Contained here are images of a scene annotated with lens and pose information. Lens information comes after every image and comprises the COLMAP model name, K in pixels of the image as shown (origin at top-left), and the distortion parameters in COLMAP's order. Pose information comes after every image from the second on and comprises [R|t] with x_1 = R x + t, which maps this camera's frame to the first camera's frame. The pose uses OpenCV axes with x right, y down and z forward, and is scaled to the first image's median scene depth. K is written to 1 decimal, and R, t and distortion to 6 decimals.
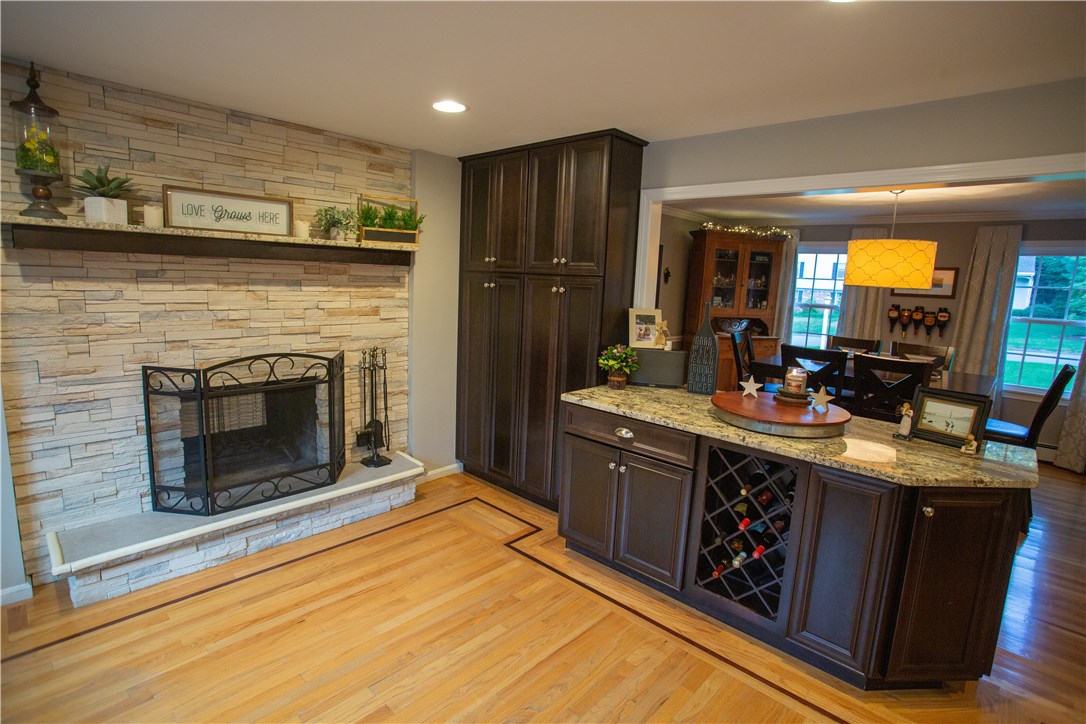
lens RADIAL K [[523.1, 0, 537.7], [0, 523.1, 357.4], [0, 0, 1]] dist [-0.055162, 0.015345]
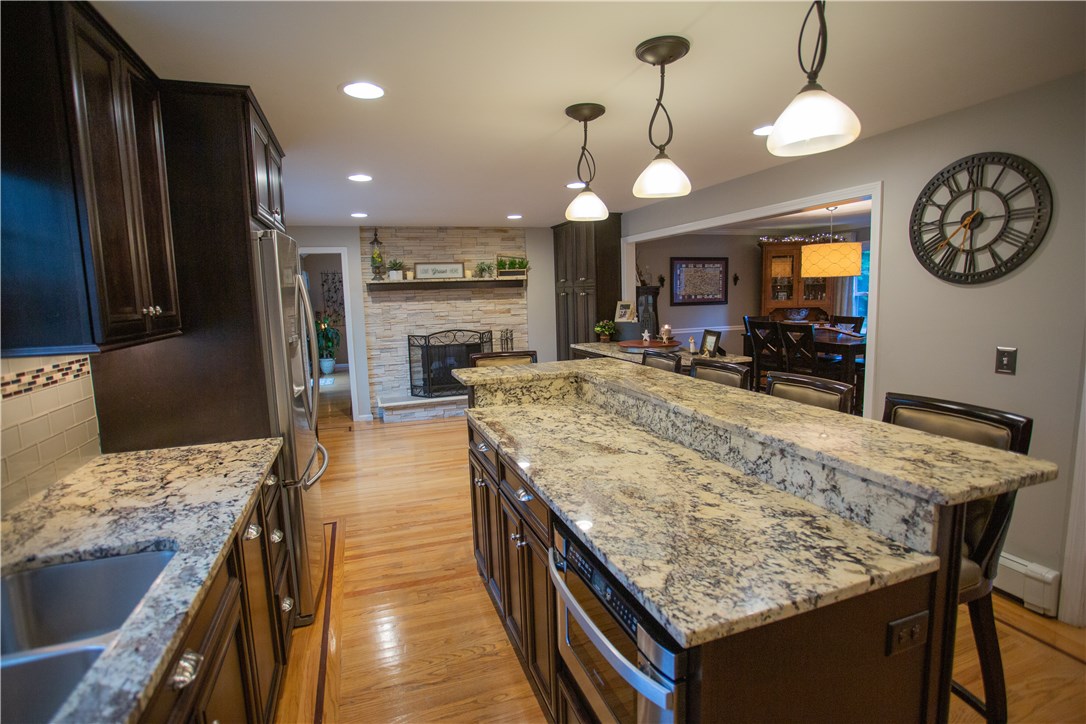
lens RADIAL K [[523.1, 0, 540.8], [0, 523.1, 355.3], [0, 0, 1]] dist [-0.055162, 0.015345]
pose [[0.885488, -0.014330, -0.464441, 0.876243], [-0.001822, 0.999410, -0.034311, 0.179875], [0.464659, 0.031228, 0.884939, -0.850579]]
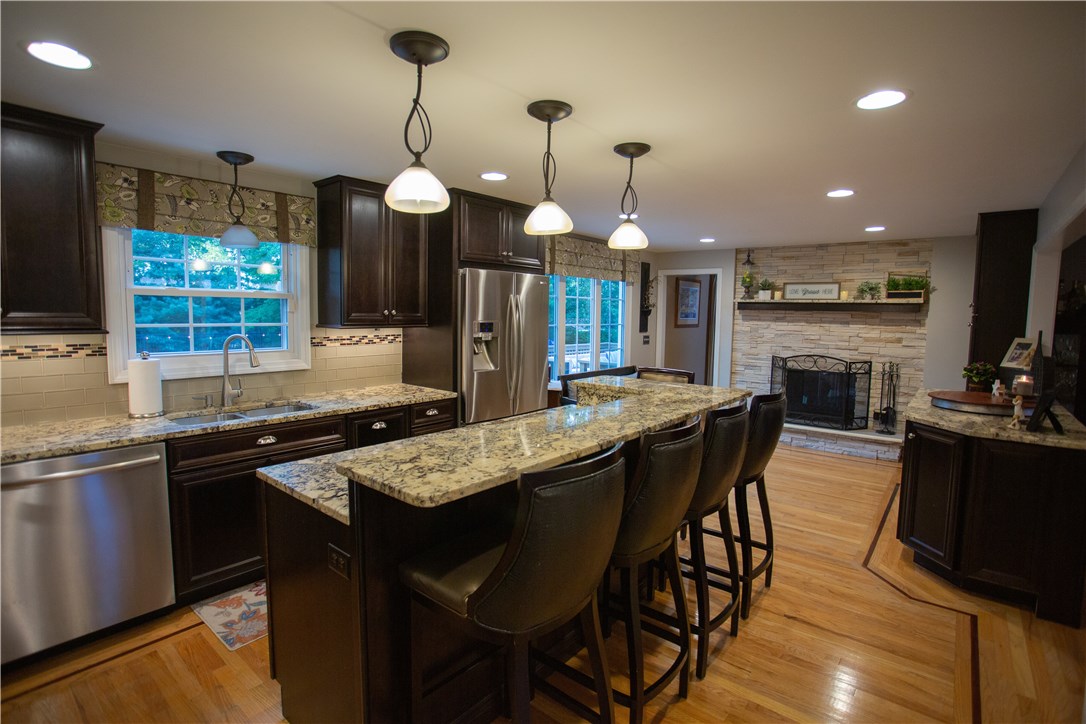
lens RADIAL K [[523.1, 0, 544.4], [0, 523.1, 358.3], [0, 0, 1]] dist [-0.055162, 0.015345]
pose [[0.073970, 0.045965, -0.996201, 1.468903], [-0.163461, 0.985986, 0.033356, 0.114699], [0.983773, 0.160372, 0.080447, -0.260341]]
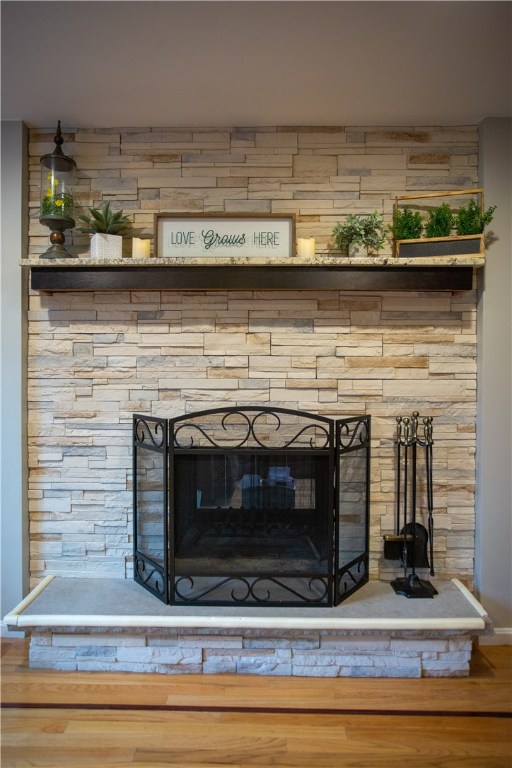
lens RADIAL K [[490.6, 0, 254.9], [0, 490.6, 383.9], [0, 0, 1]] dist [-0.033608, 0.010175]
pose [[0.671043, -0.033318, -0.740669, 0.022889], [-0.085972, 0.988754, -0.122368, 0.046423], [0.736417, 0.145791, 0.660632, 0.504854]]
